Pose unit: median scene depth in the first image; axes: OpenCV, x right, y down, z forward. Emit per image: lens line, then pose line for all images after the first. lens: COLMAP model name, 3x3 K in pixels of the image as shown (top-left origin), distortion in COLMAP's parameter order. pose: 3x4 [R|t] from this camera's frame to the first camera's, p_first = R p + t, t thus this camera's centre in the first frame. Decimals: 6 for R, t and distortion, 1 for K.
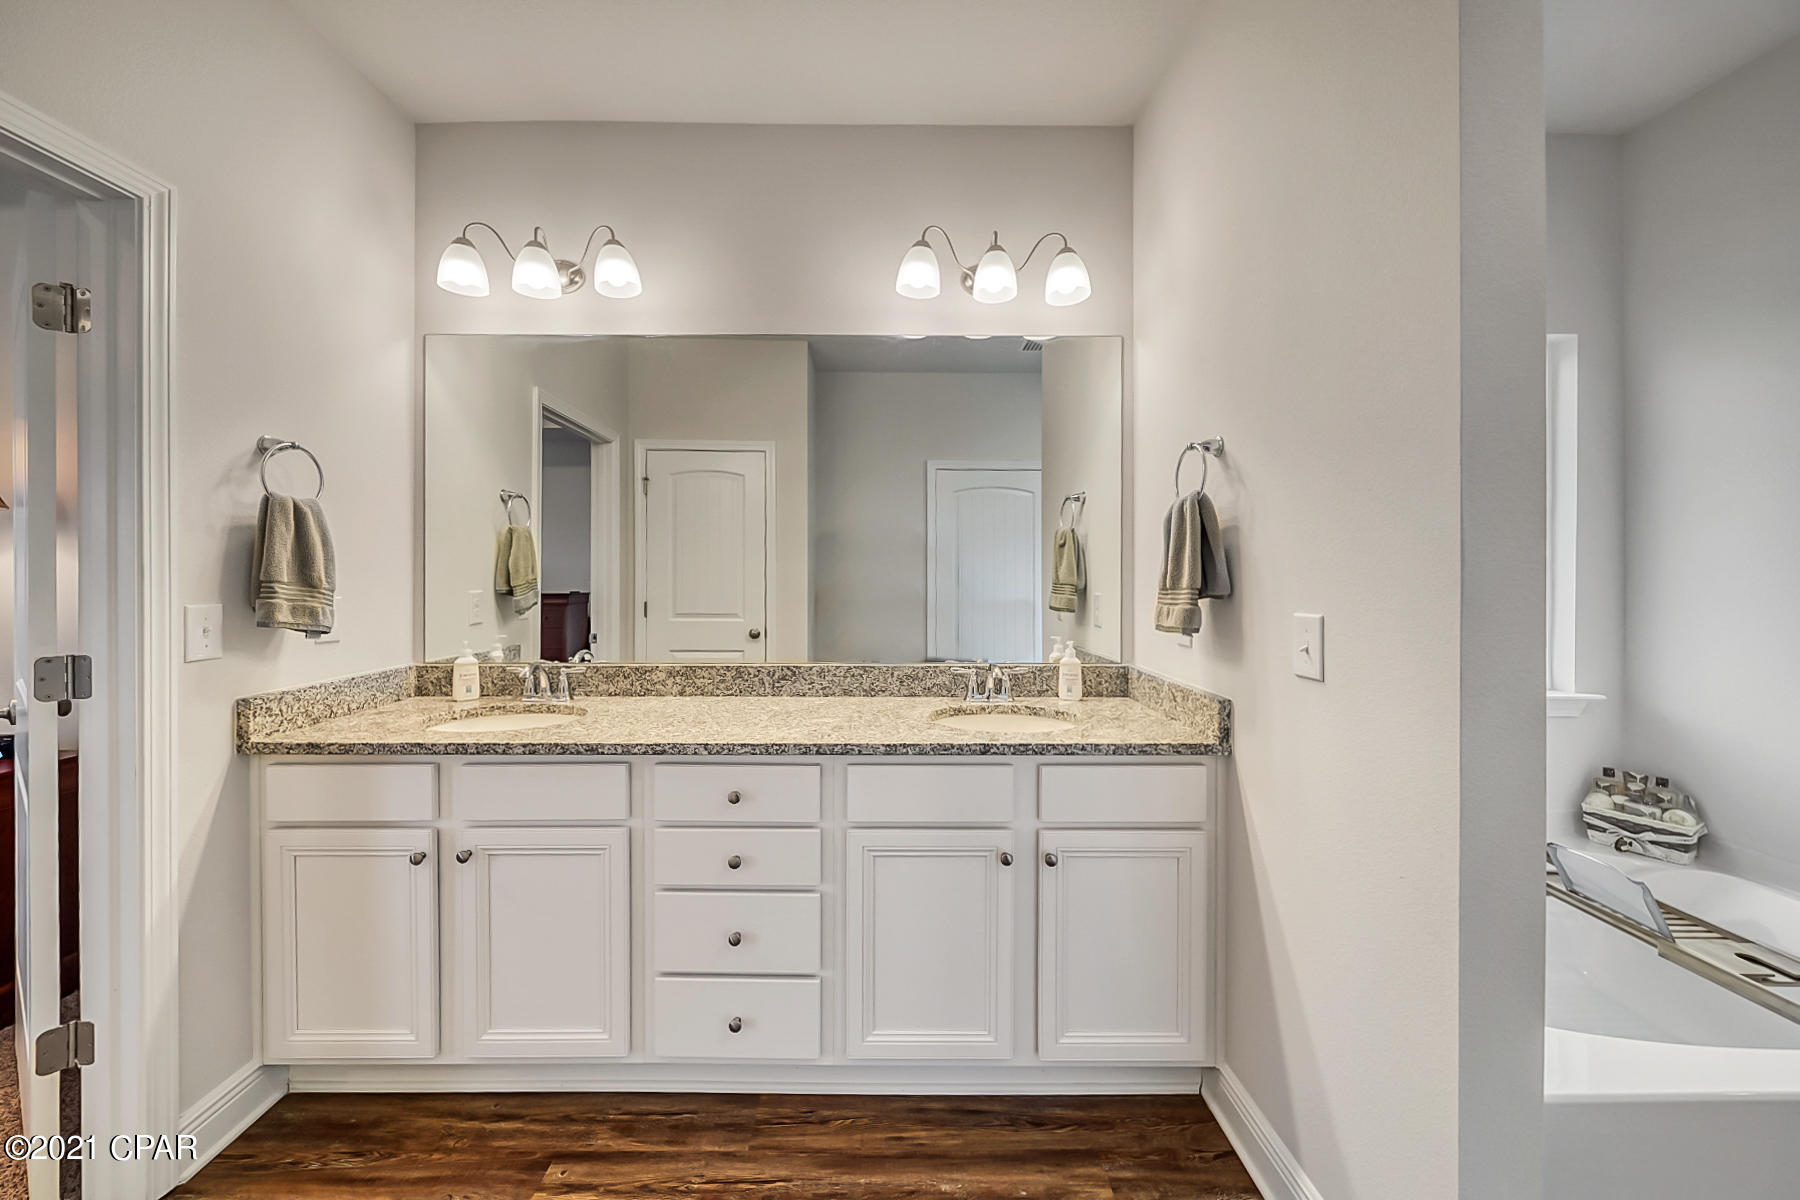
lens RADIAL K [[644.2, 0, 872.3], [0, 644.2, 575.2], [0, 0, 1]] dist [-0.003525, -0.000055]
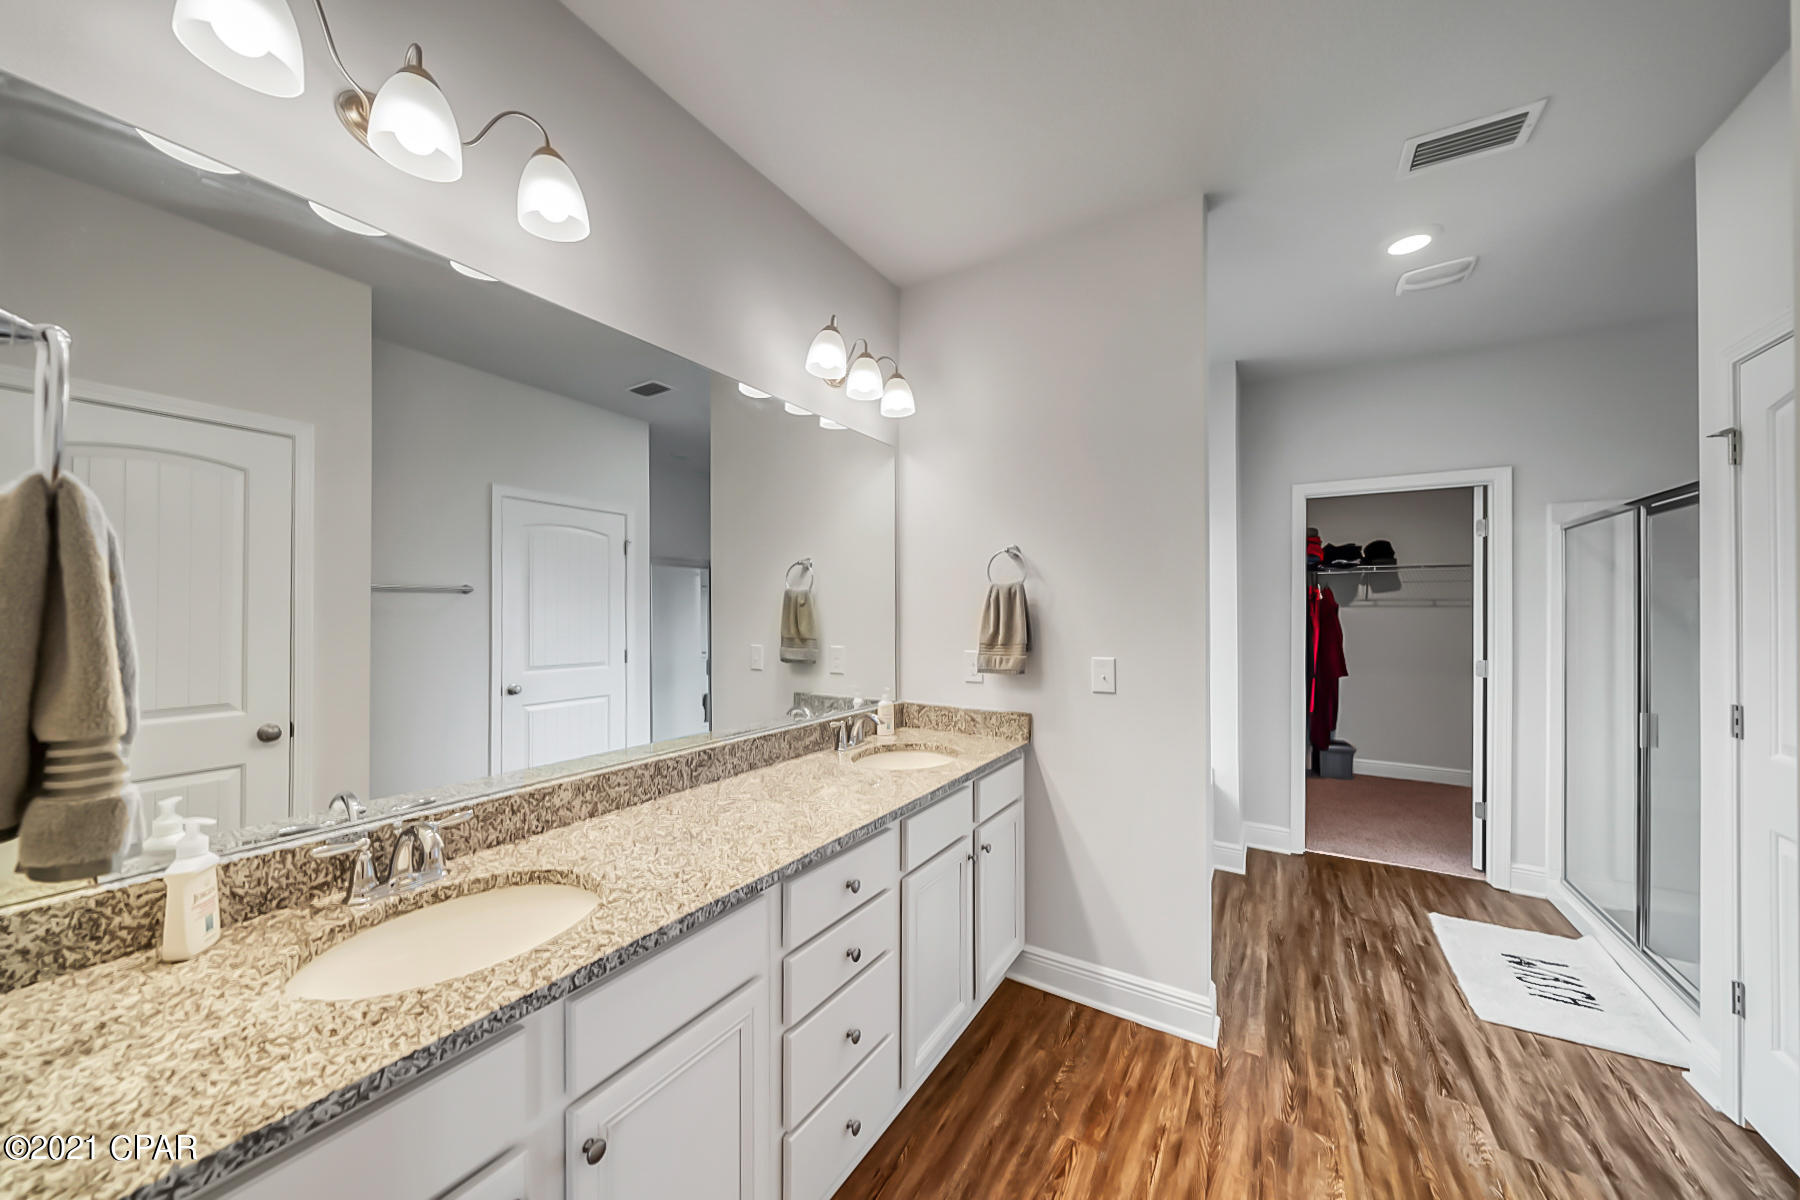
lens RADIAL K [[644.2, 0, 893.3], [0, 644.2, 608.0], [0, 0, 1]] dist [-0.003525, -0.000055]
pose [[0.525025, 0.006420, 0.851063, -0.946980], [-0.001119, 0.999976, -0.006854, -0.054525], [-0.851086, 0.002646, 0.525019, 0.434150]]
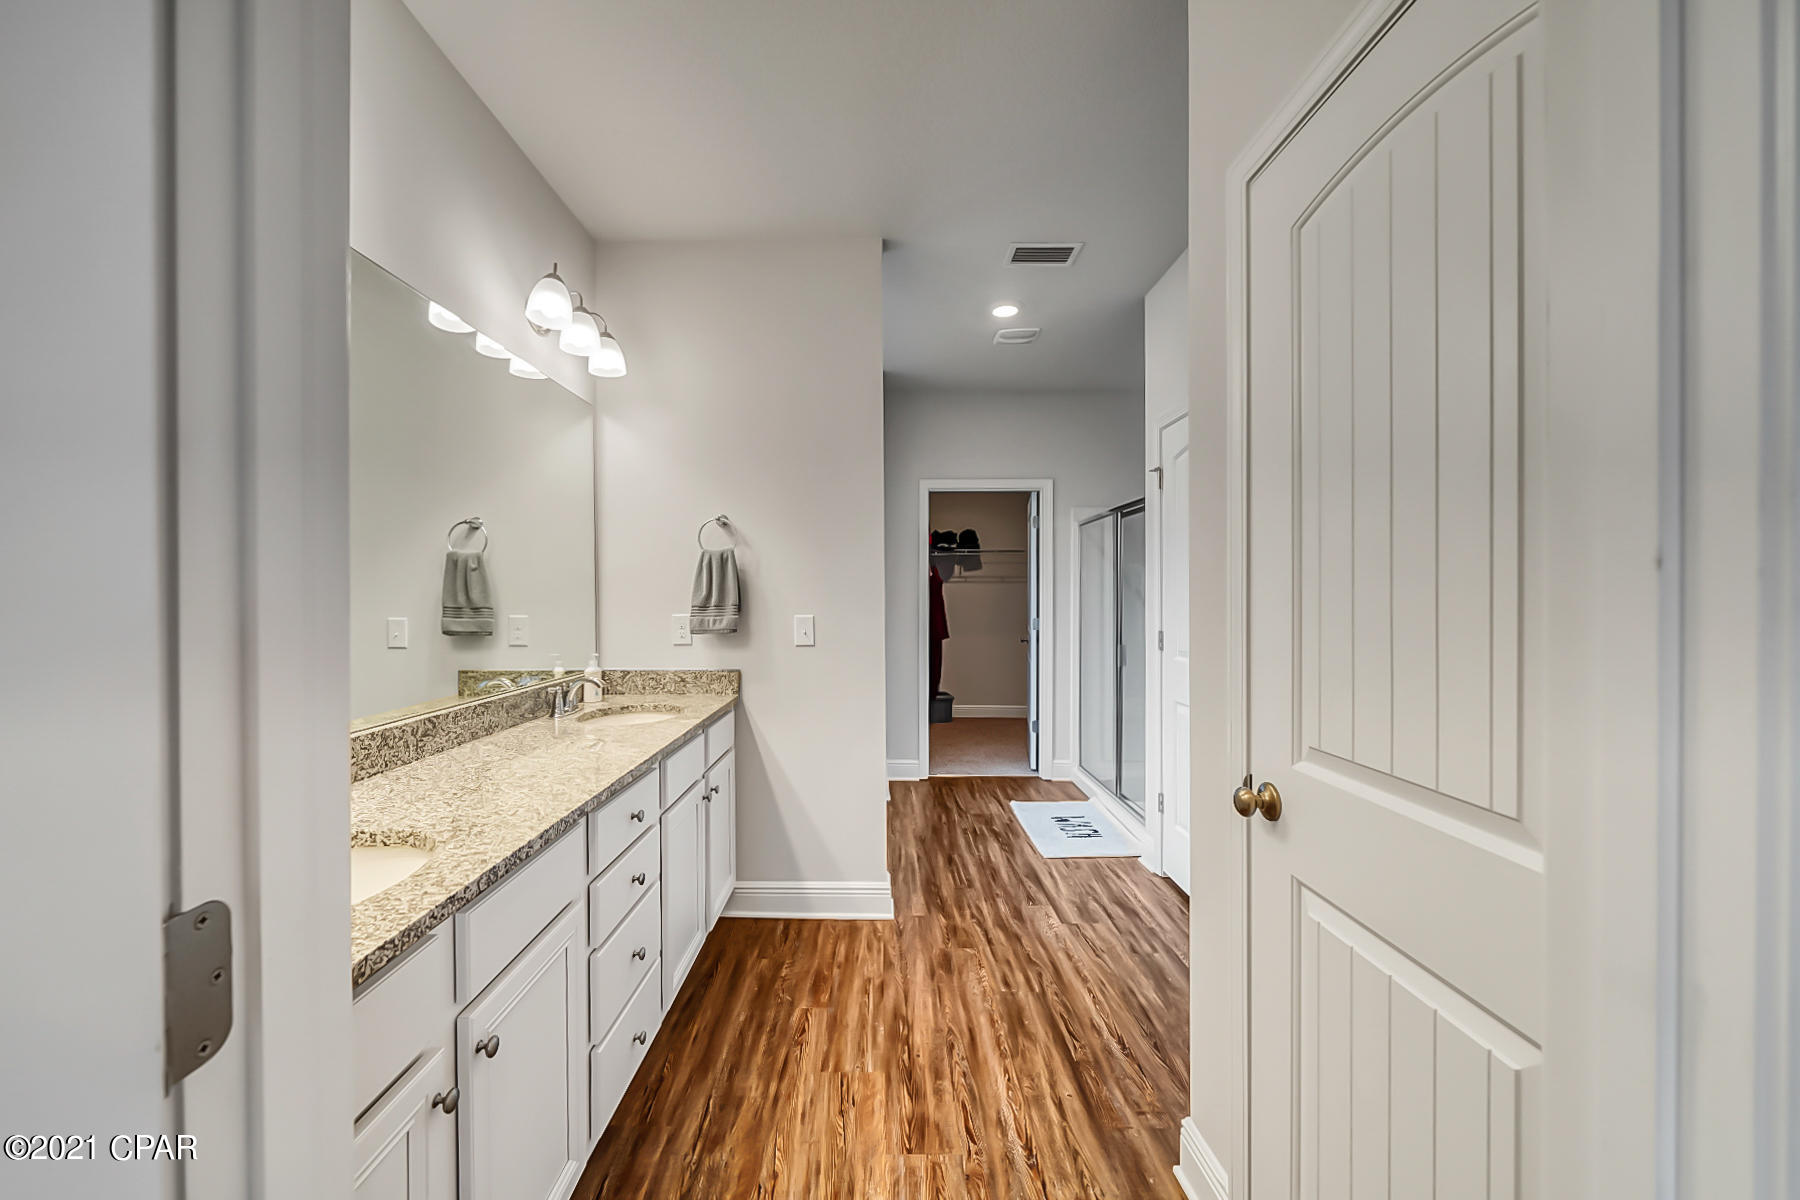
lens RADIAL K [[682.6, 0, 888.8], [0, 682.6, 599.1], [0, 0, 1]] dist [0.001890, 0.000168]
pose [[-0.002068, -0.006171, 0.999979, -1.242677], [0.005533, 0.999966, 0.006182, -0.005528], [-0.999983, 0.005545, -0.002034, 0.576241]]
